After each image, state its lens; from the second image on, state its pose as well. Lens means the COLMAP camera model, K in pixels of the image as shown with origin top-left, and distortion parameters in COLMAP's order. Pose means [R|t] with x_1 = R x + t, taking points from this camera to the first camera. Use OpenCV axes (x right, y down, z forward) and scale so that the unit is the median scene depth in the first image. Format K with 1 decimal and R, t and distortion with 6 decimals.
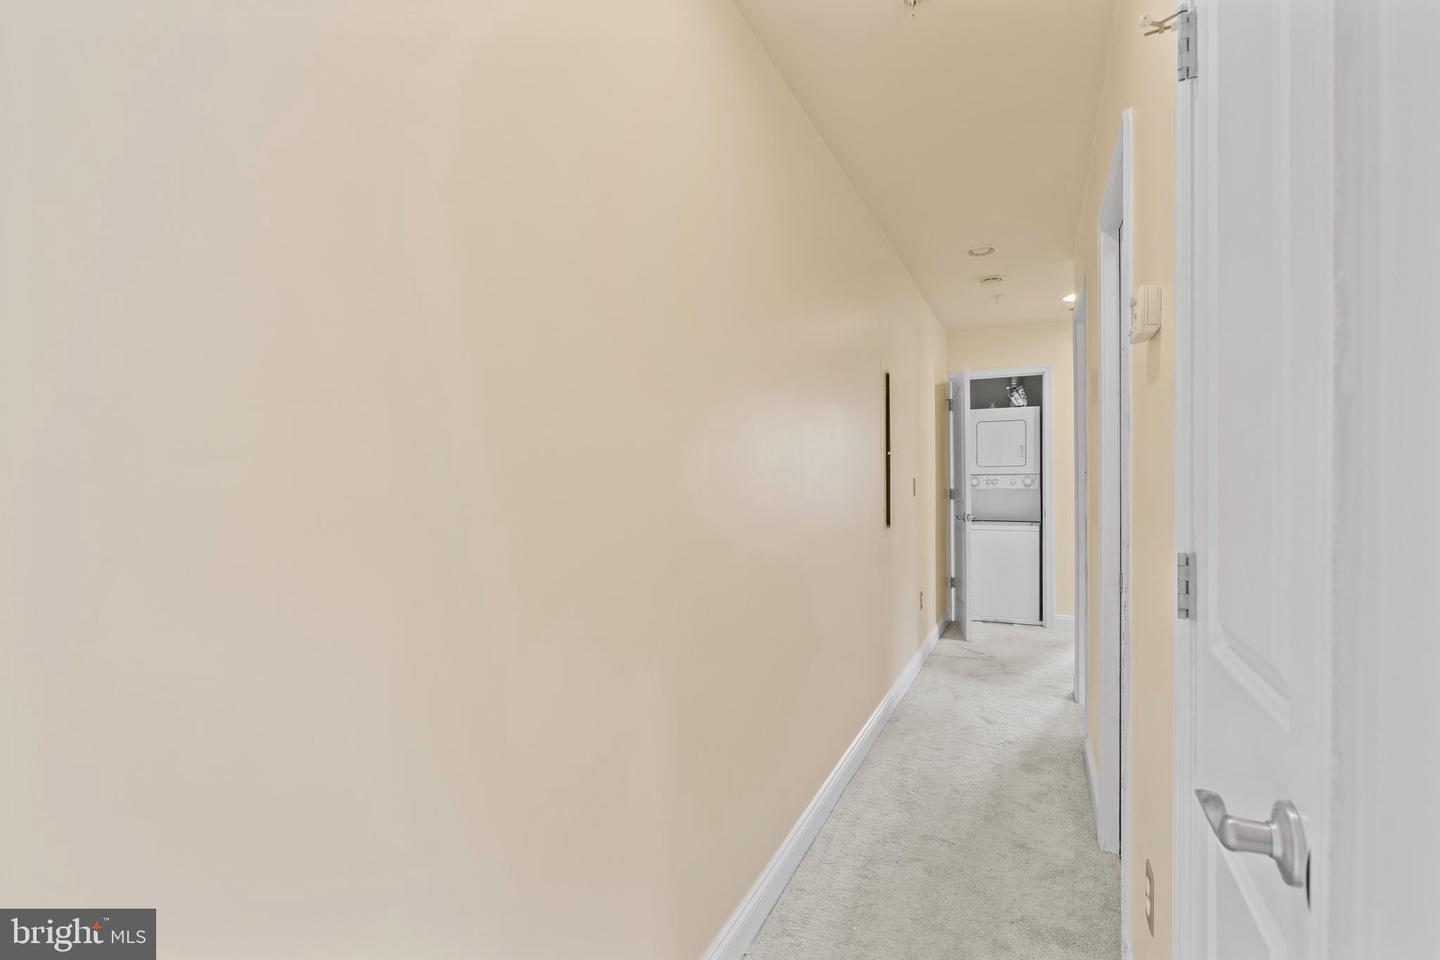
lens RADIAL K [[655.7, 0, 713.9], [0, 655.7, 476.0], [0, 0, 1]] dist [-0.002649, -0.000477]
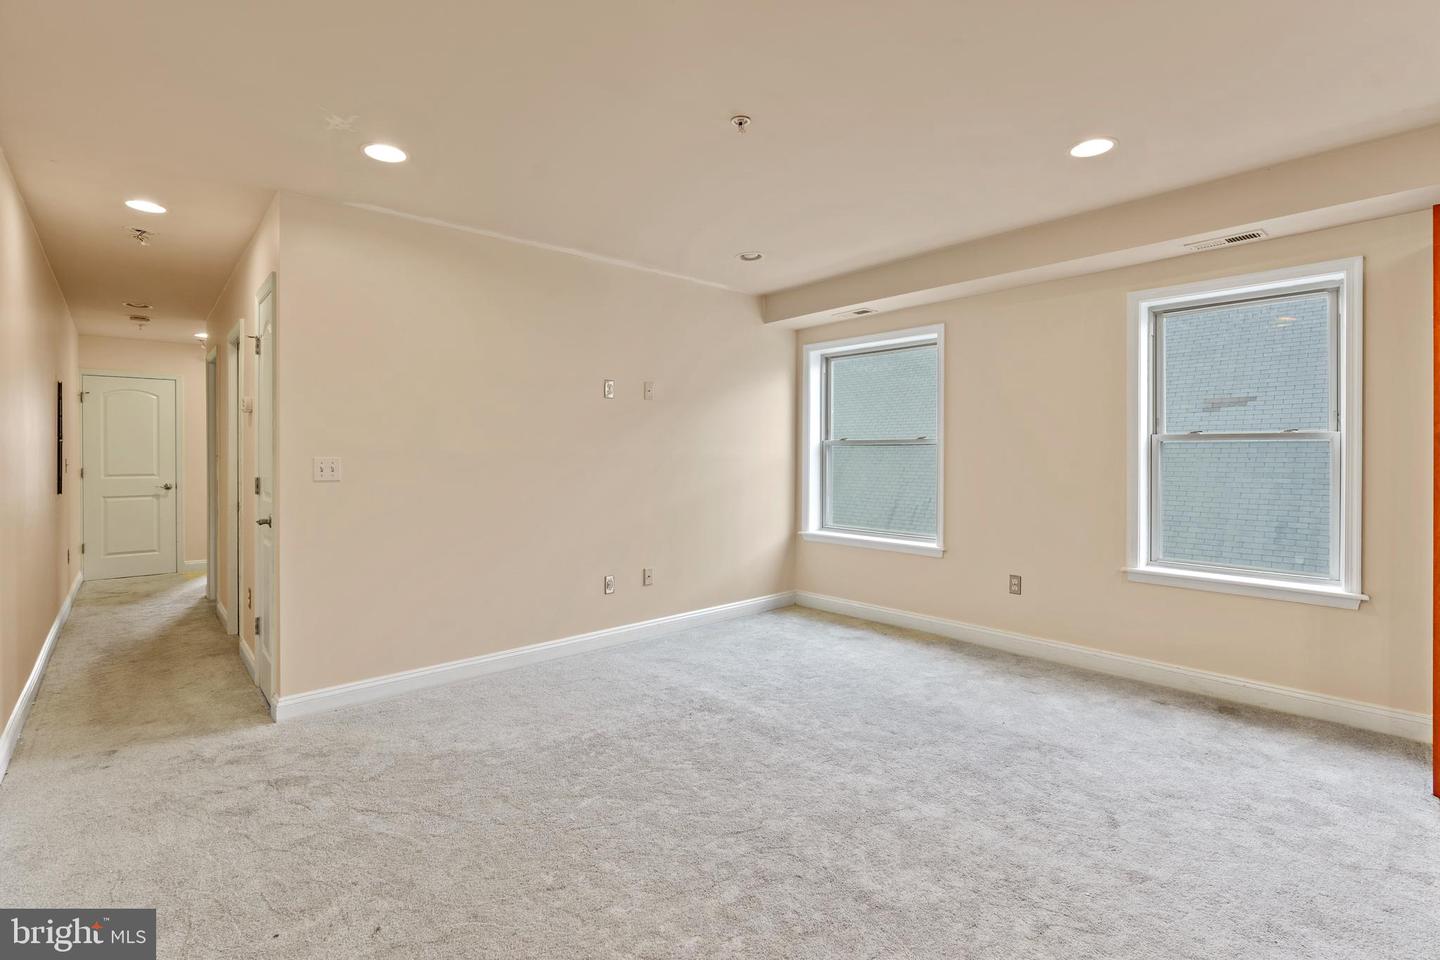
lens RADIAL K [[668.7, 0, 720.2], [0, 668.7, 465.2], [0, 0, 1]] dist [-0.002993, 0.000053]
pose [[0.375946, -0.002882, 0.926637, -0.872852], [-0.003734, 0.999982, 0.004625, 0.008838], [-0.926634, -0.005199, 0.375929, -1.382358]]
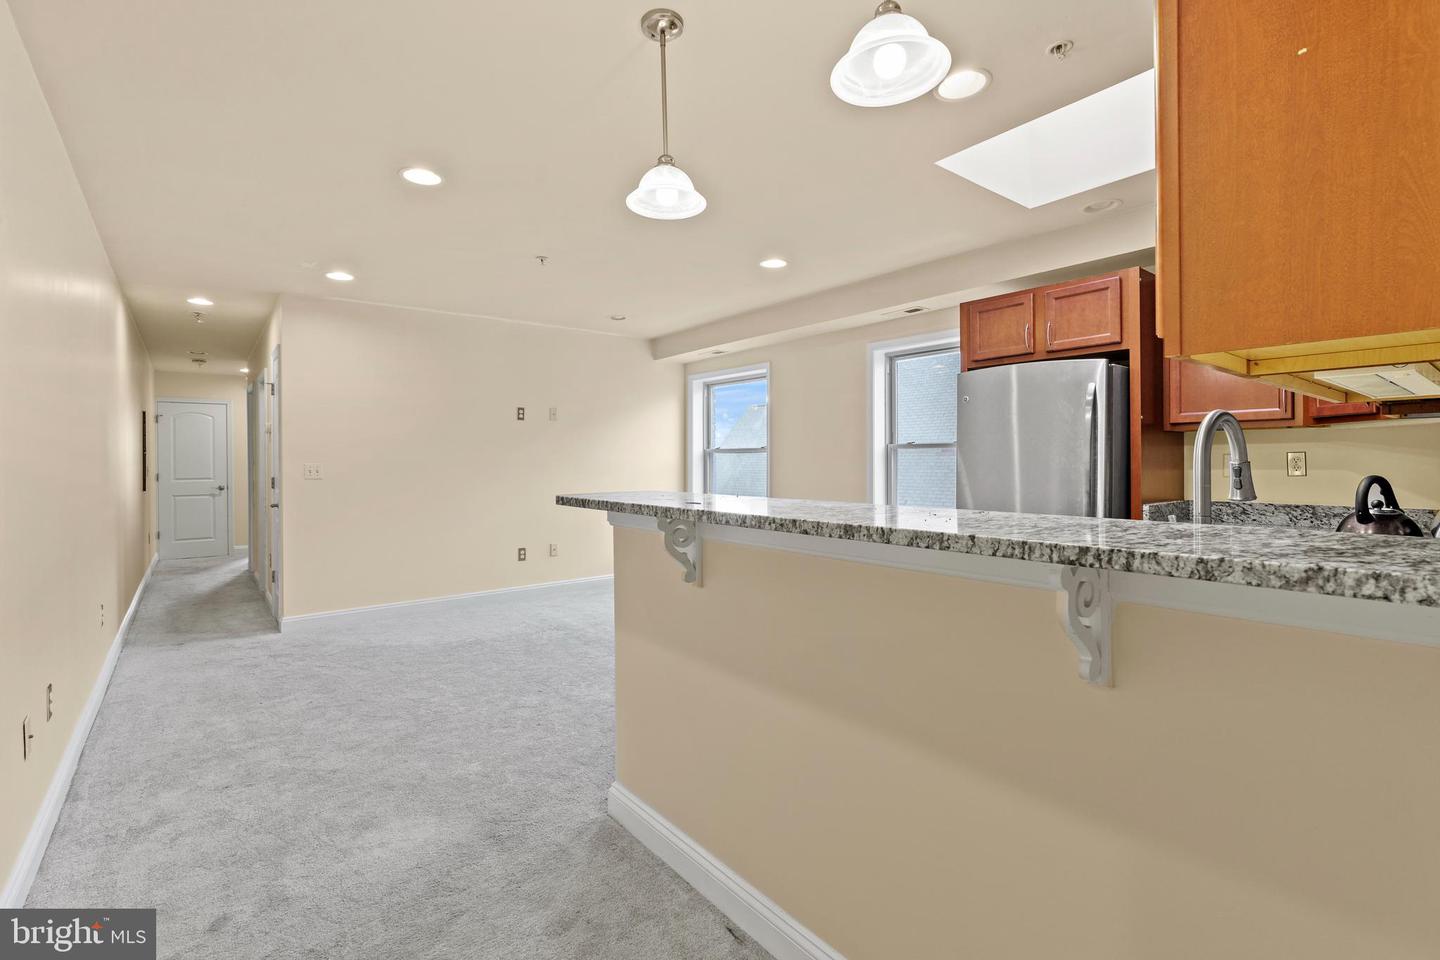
lens RADIAL K [[665.7, 0, 719.7], [0, 665.7, 471.0], [0, 0, 1]] dist [-0.001225, -0.000382]
pose [[0.427088, -0.004623, 0.904198, -1.335864], [0.000873, 0.999989, 0.004701, 0.018381], [-0.904210, -0.001218, 0.427087, -2.335324]]
